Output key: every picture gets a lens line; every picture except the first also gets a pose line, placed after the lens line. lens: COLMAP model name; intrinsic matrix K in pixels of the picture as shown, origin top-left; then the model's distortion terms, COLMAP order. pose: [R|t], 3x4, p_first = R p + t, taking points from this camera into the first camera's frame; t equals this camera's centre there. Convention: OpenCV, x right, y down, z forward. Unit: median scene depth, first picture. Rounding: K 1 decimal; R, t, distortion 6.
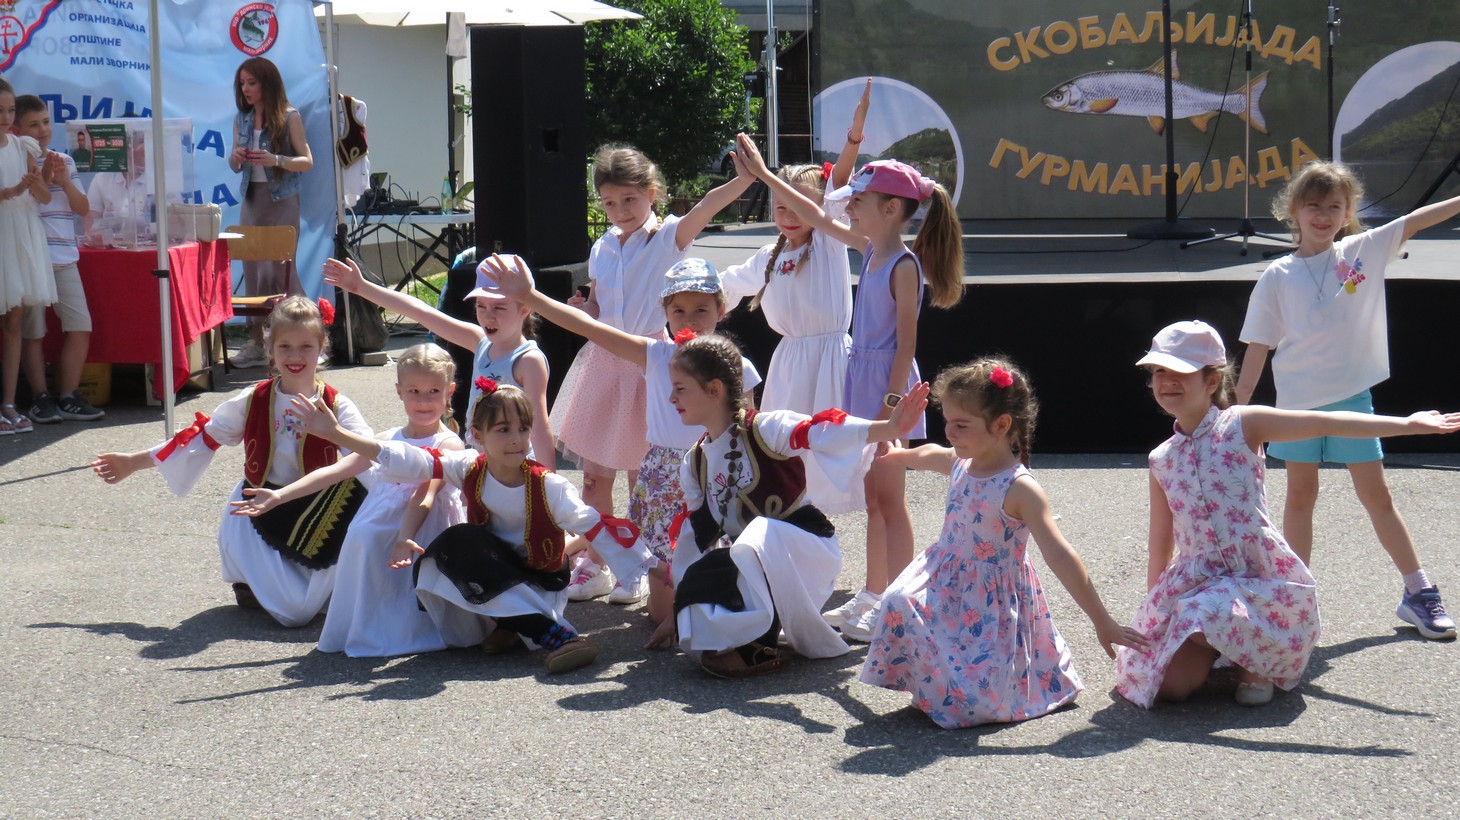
lens RADIAL K [[2503.6, 0, 722.9], [0, 2503.6, 415.3], [0, 0, 1]] dist [-0.077938, 0.000000]
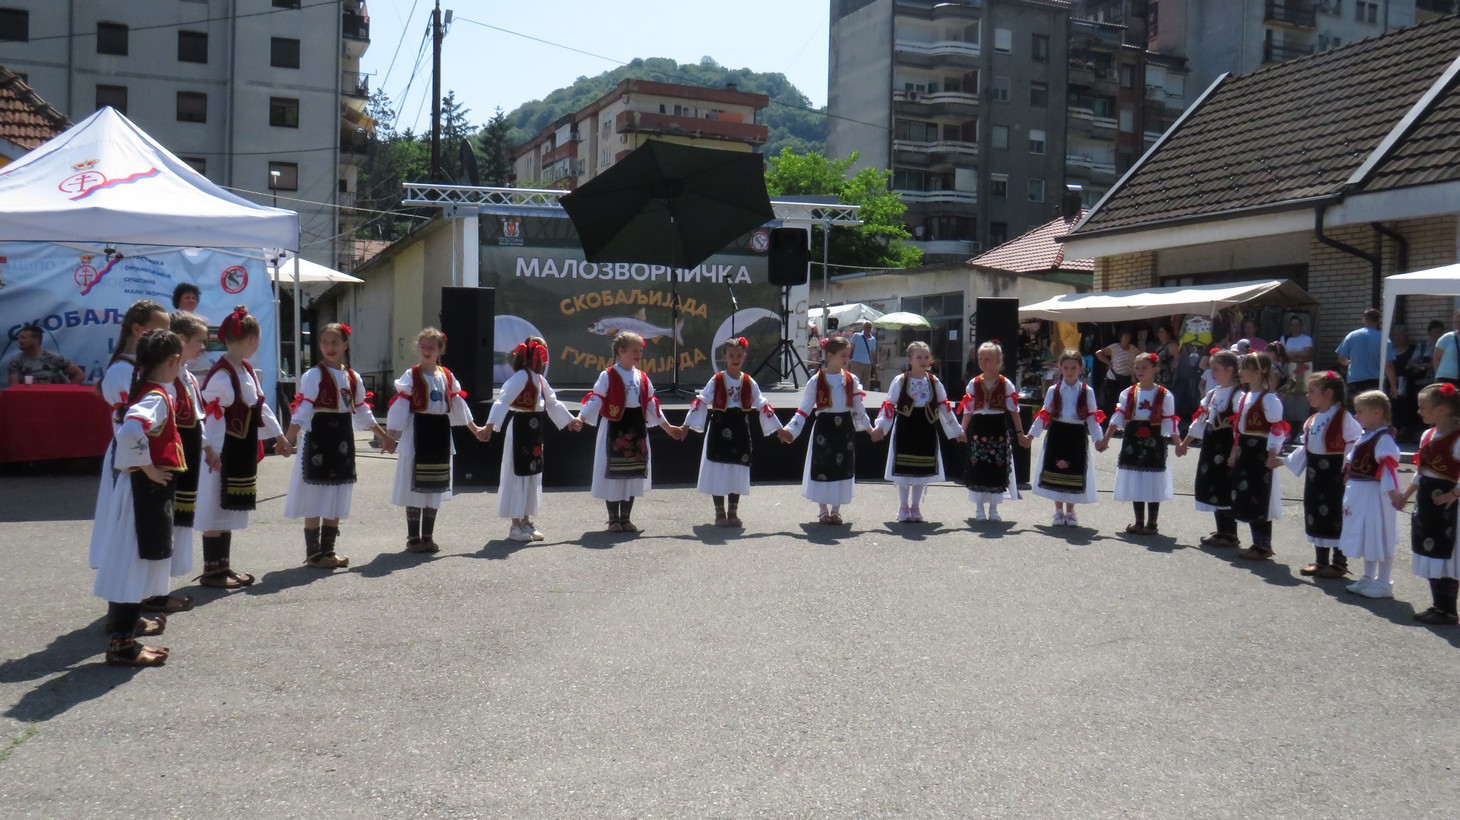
lens RADIAL K [[1319.8, 0, 727.4], [0, 1319.8, 403.7], [0, 0, 1]] dist [-0.030451, 0.021658]
pose [[0.893097, 0.005919, 0.449824, -0.278362], [0.025230, 0.997681, -0.063222, 0.013550], [-0.449155, 0.067813, 0.890877, -0.064936]]
